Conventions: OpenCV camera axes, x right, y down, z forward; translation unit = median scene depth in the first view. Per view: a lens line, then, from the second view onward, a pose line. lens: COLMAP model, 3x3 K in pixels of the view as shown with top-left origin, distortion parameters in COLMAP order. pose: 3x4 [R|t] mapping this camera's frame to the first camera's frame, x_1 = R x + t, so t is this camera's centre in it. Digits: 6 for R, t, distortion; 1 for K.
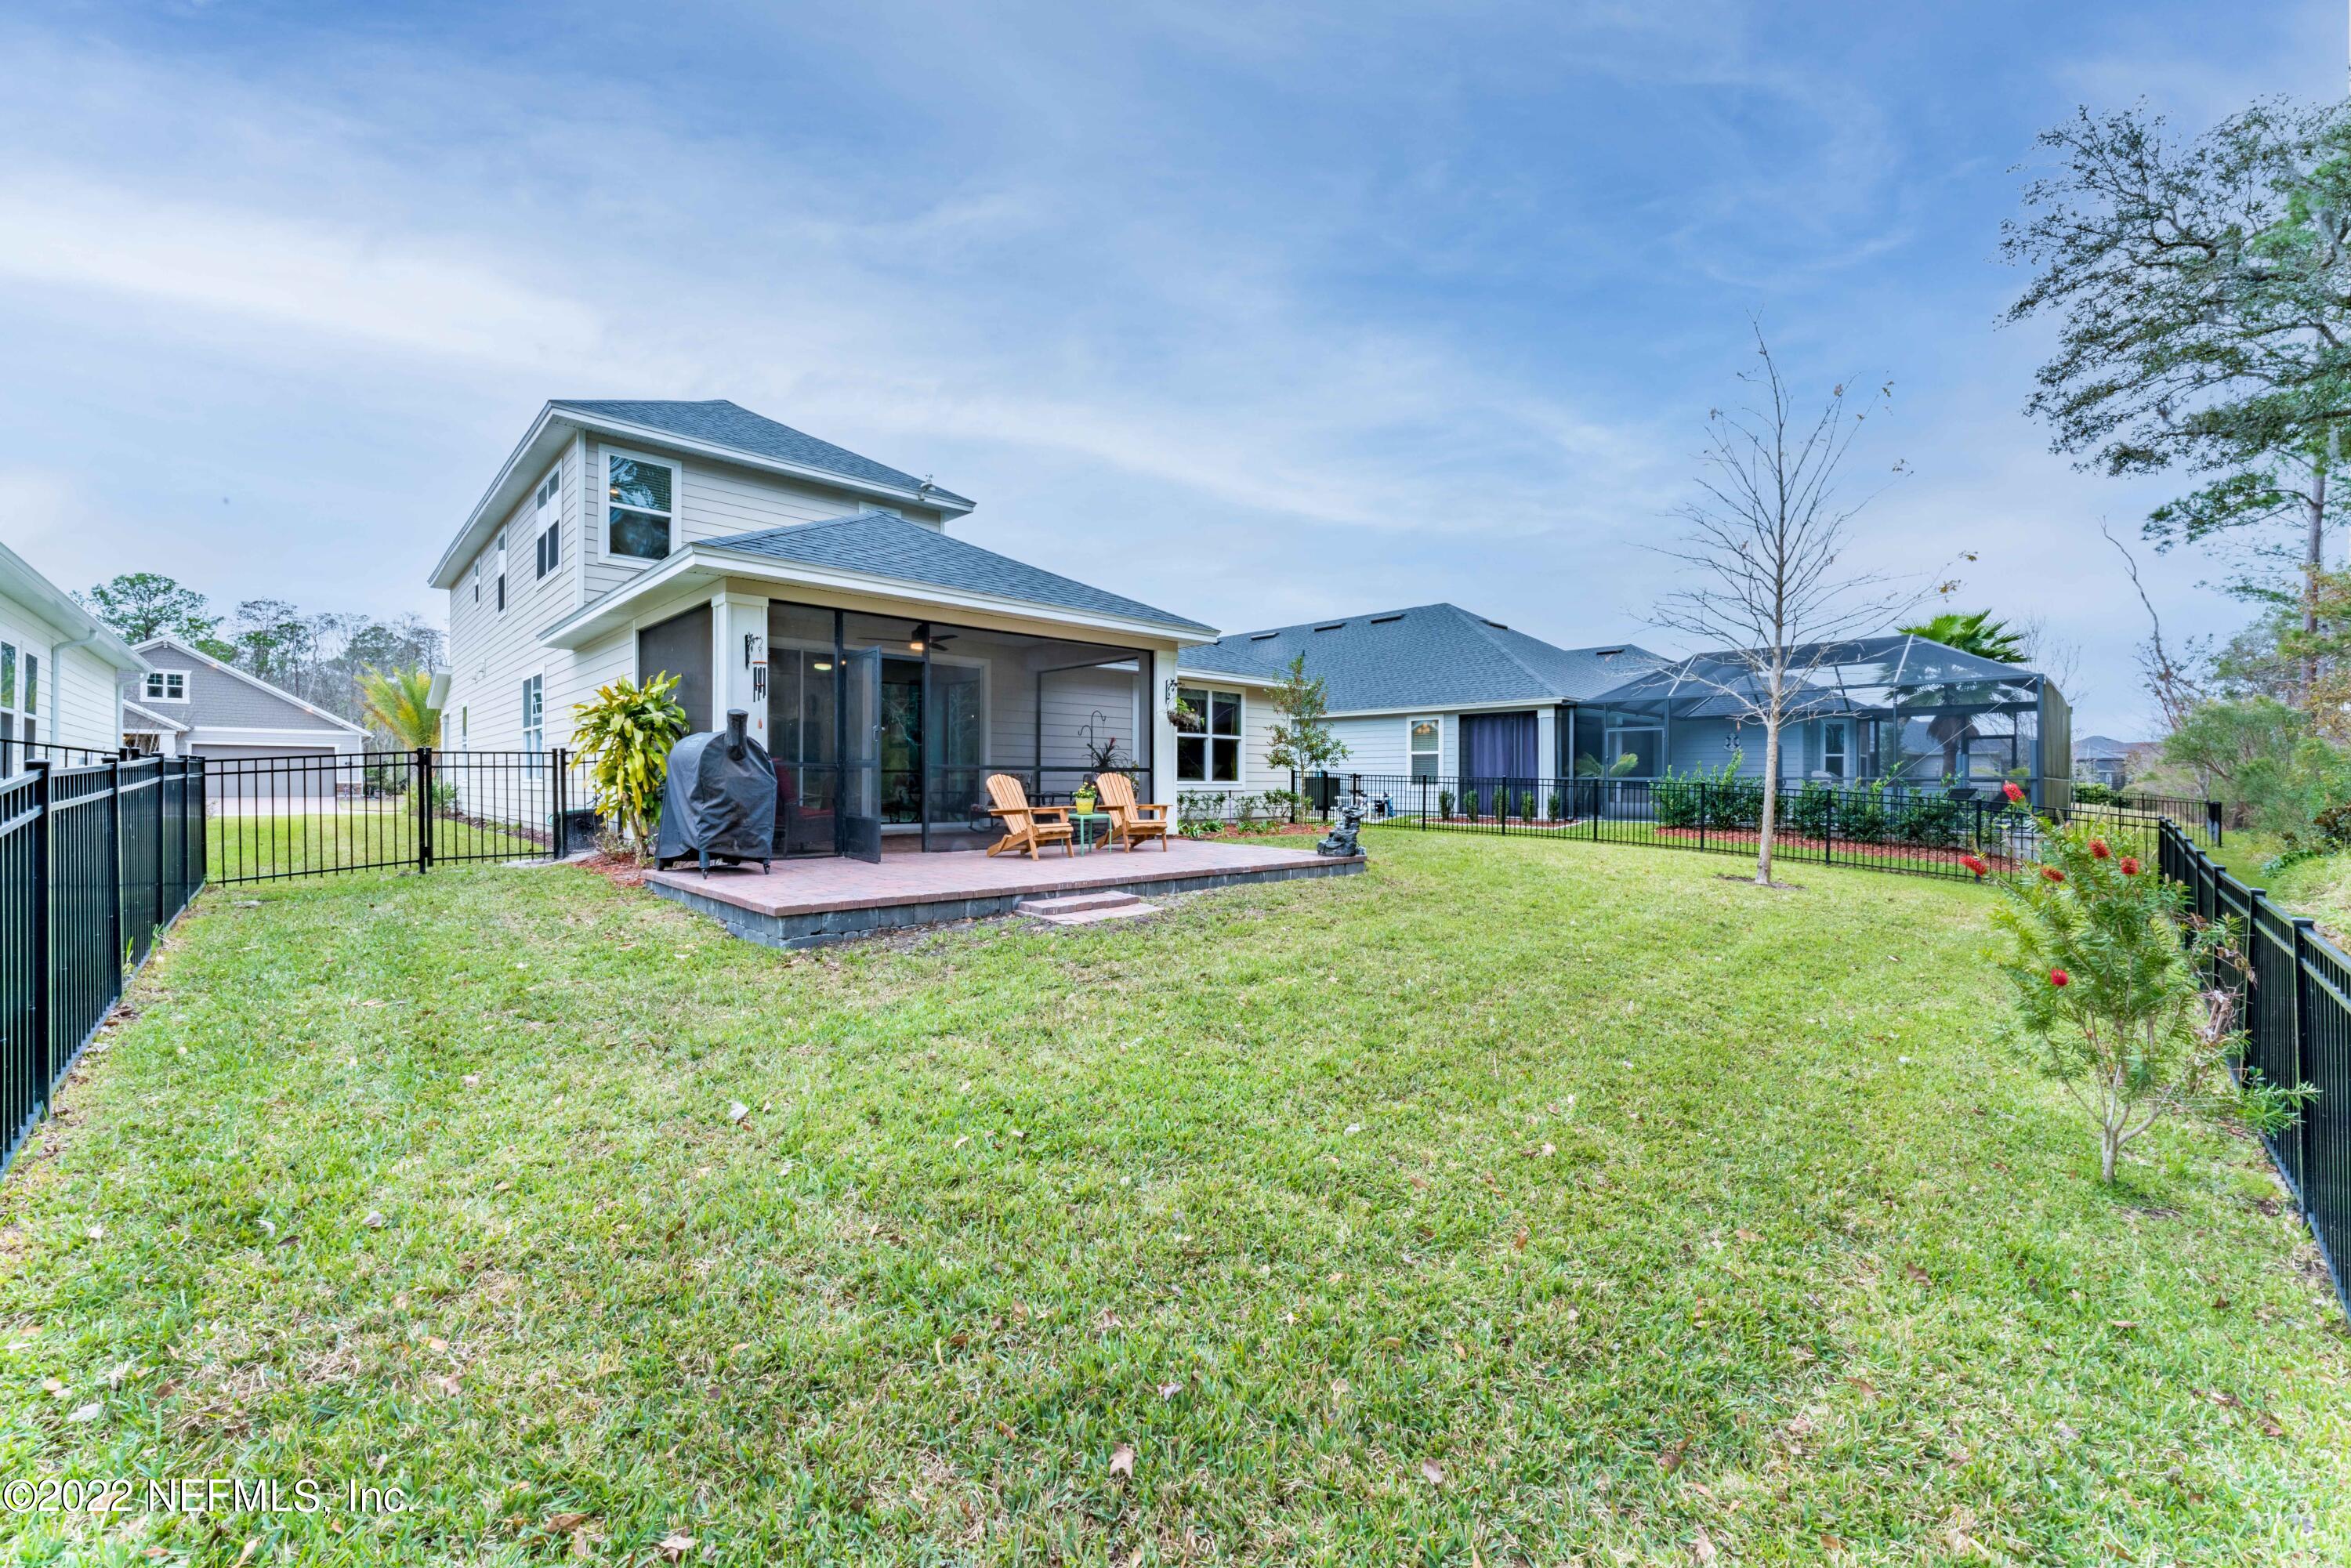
lens RADIAL K [[928.3, 0, 1160.9], [0, 928.3, 779.7], [0, 0, 1]] dist [0.000906, 0.000132]
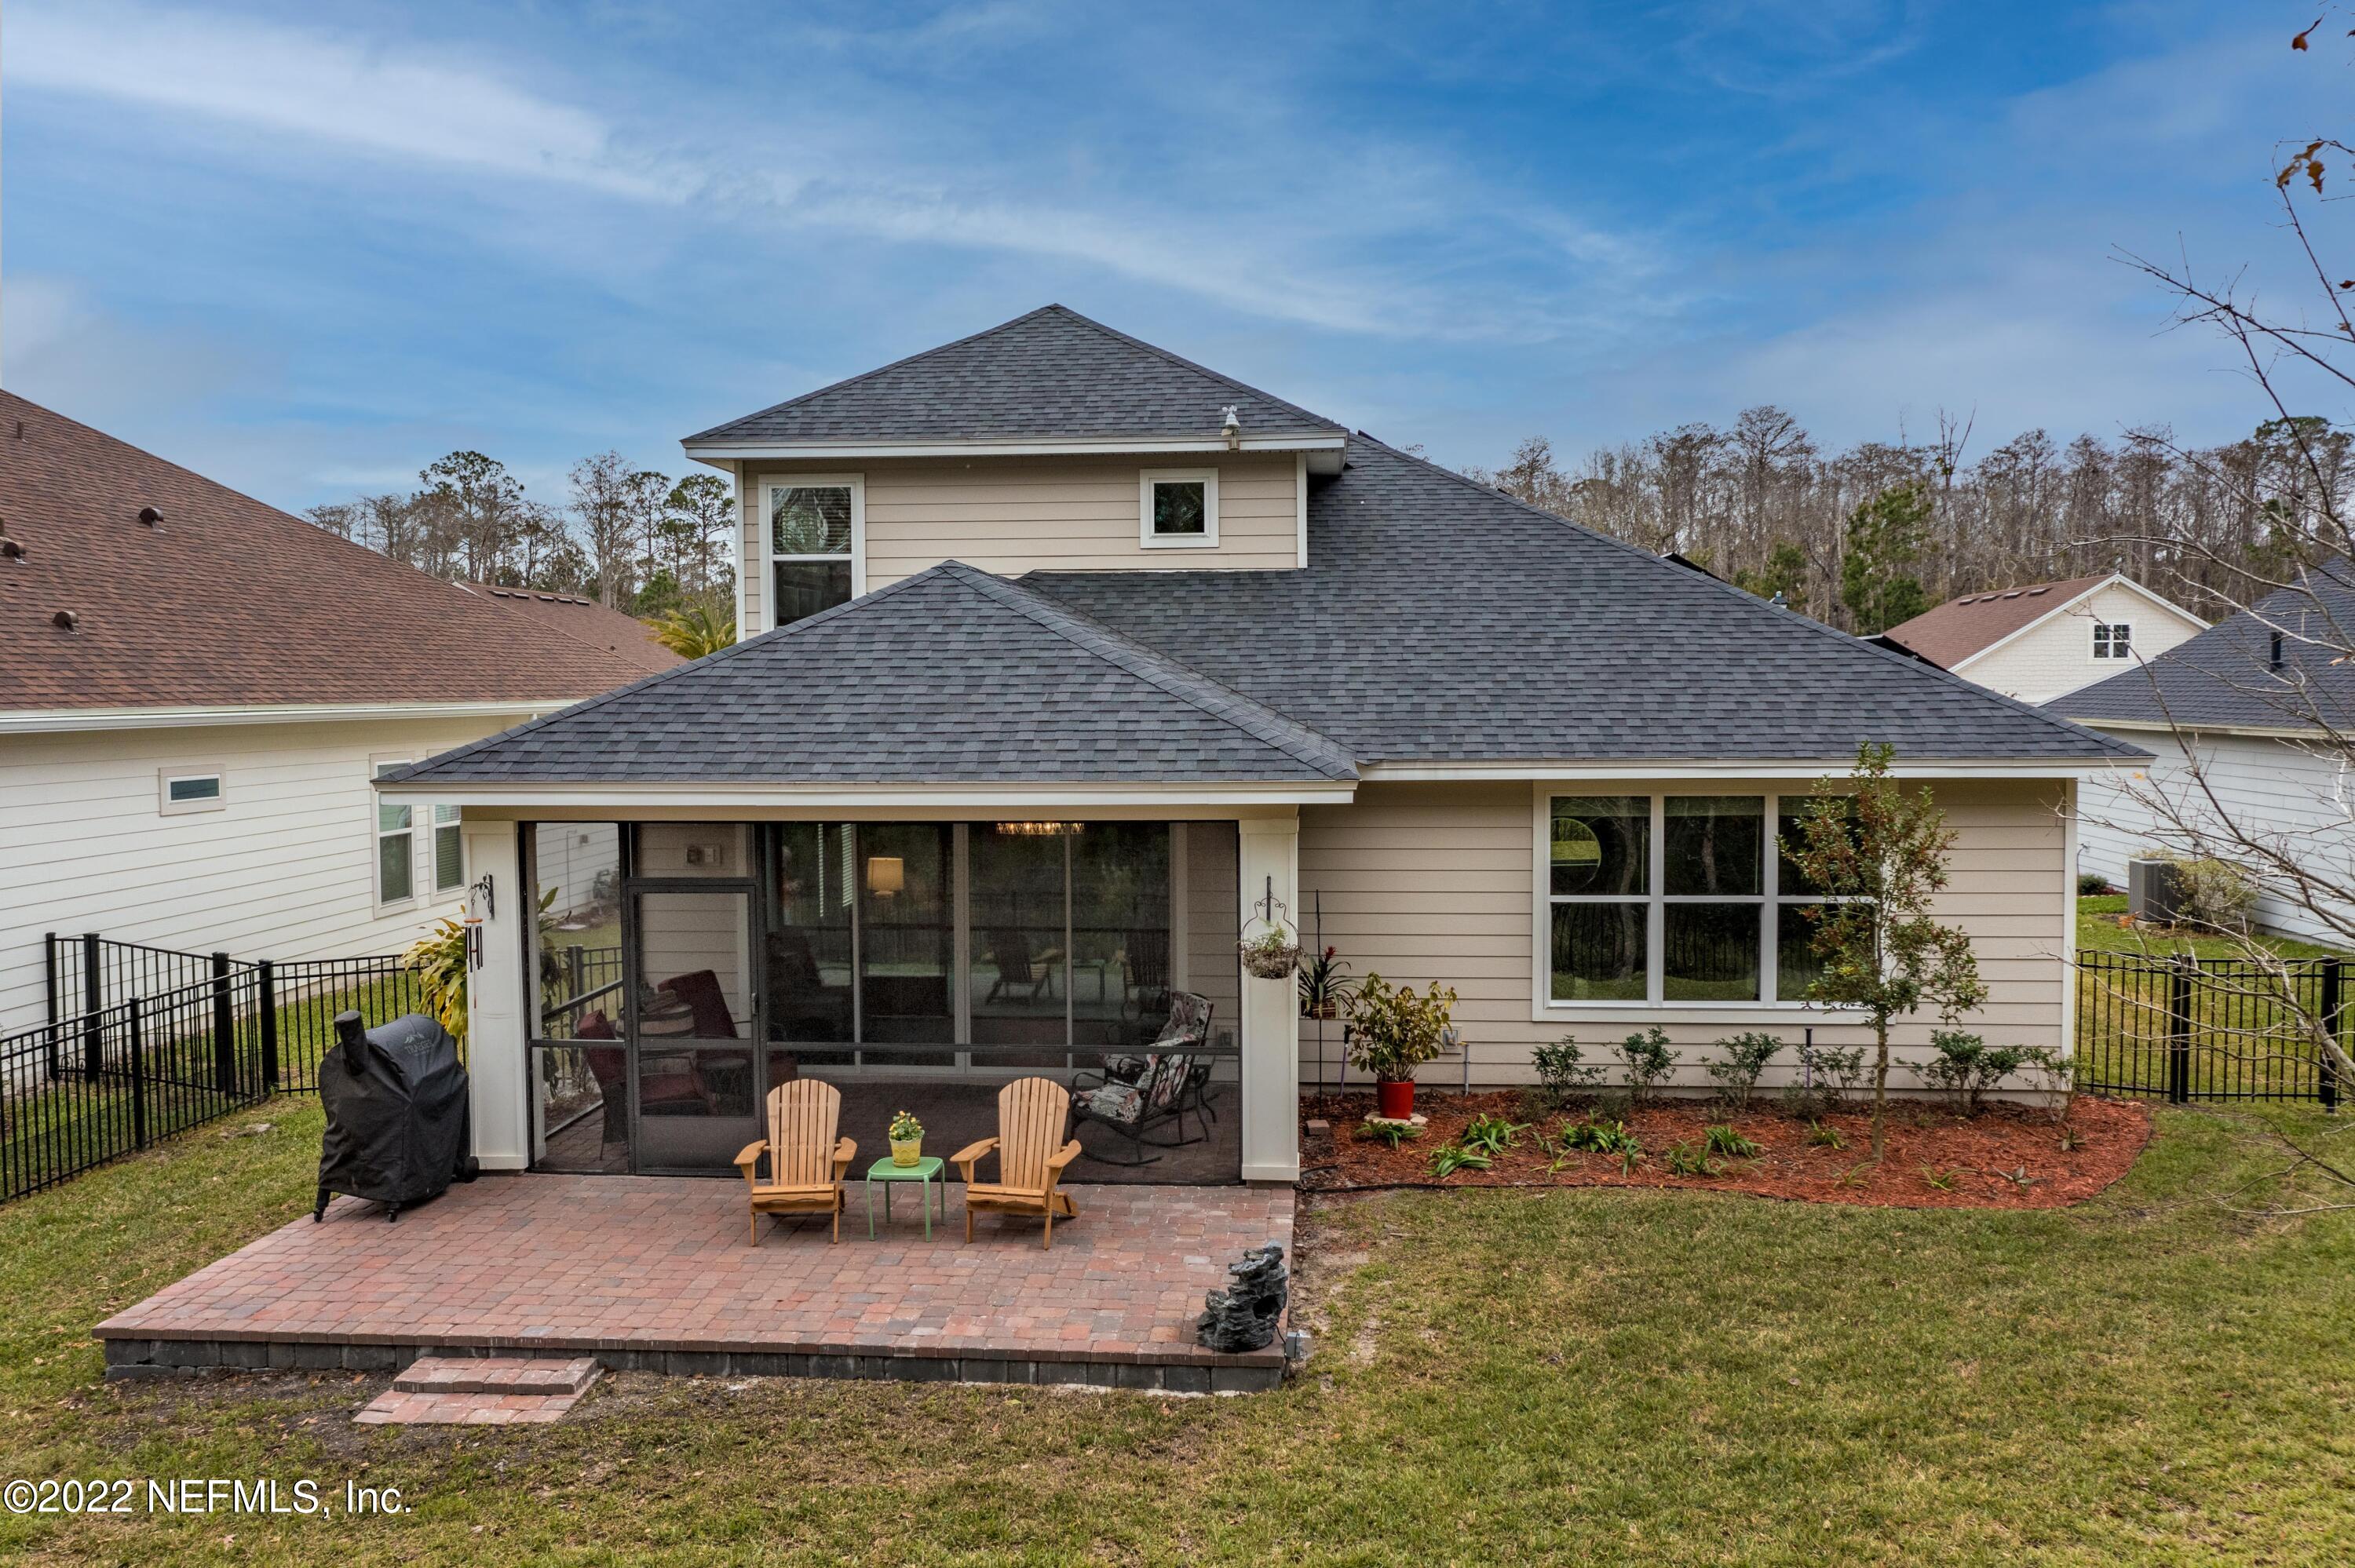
lens RADIAL K [[1874.3, 0, 1165.5], [0, 1874.3, 783.2], [0, 0, 1]] dist [0.002143, 0.045749]
pose [[0.666520, 0.031192, -0.744834, 0.561410], [0.011255, 0.998589, 0.051890, -0.163169], [0.745402, -0.042969, 0.665229, 0.221158]]
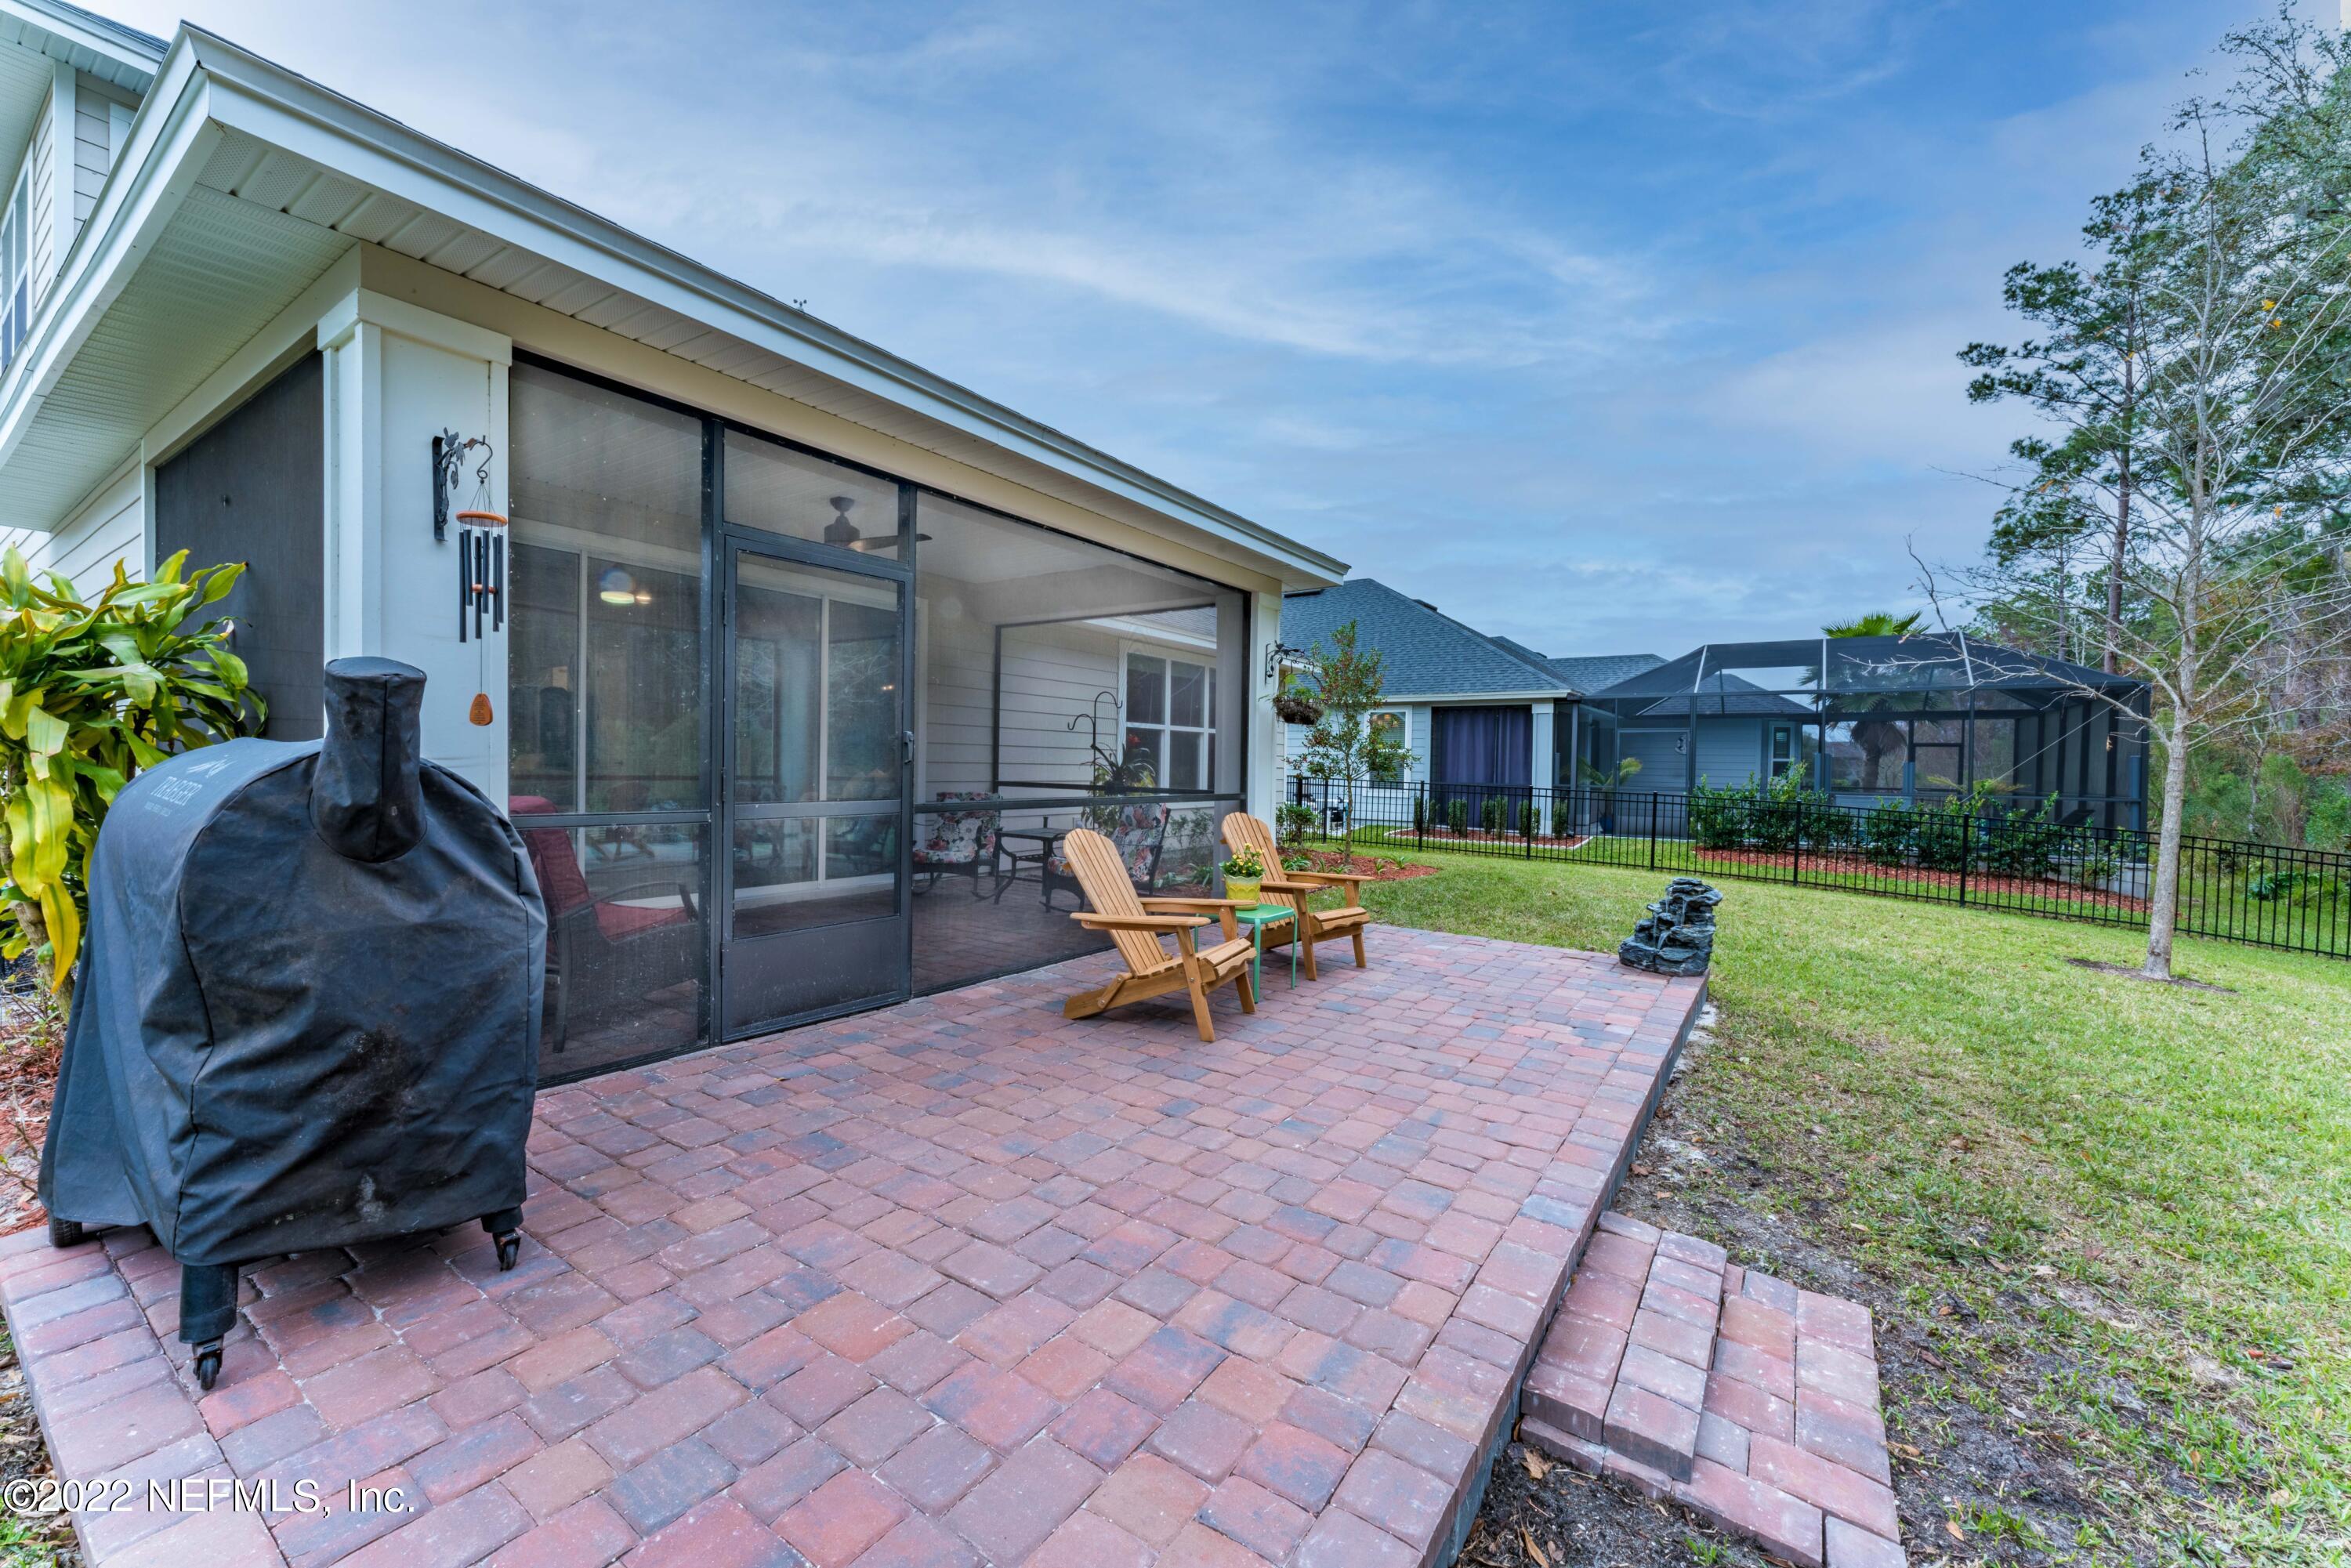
lens RADIAL K [[928.3, 0, 1160.9], [0, 928.3, 779.7], [0, 0, 1]] dist [0.000906, 0.000132]
pose [[0.976702, 0.009321, 0.214396, -0.143855], [-0.013563, 0.999740, 0.018328, -0.024000], [-0.214170, -0.020809, 0.976575, 0.337089]]
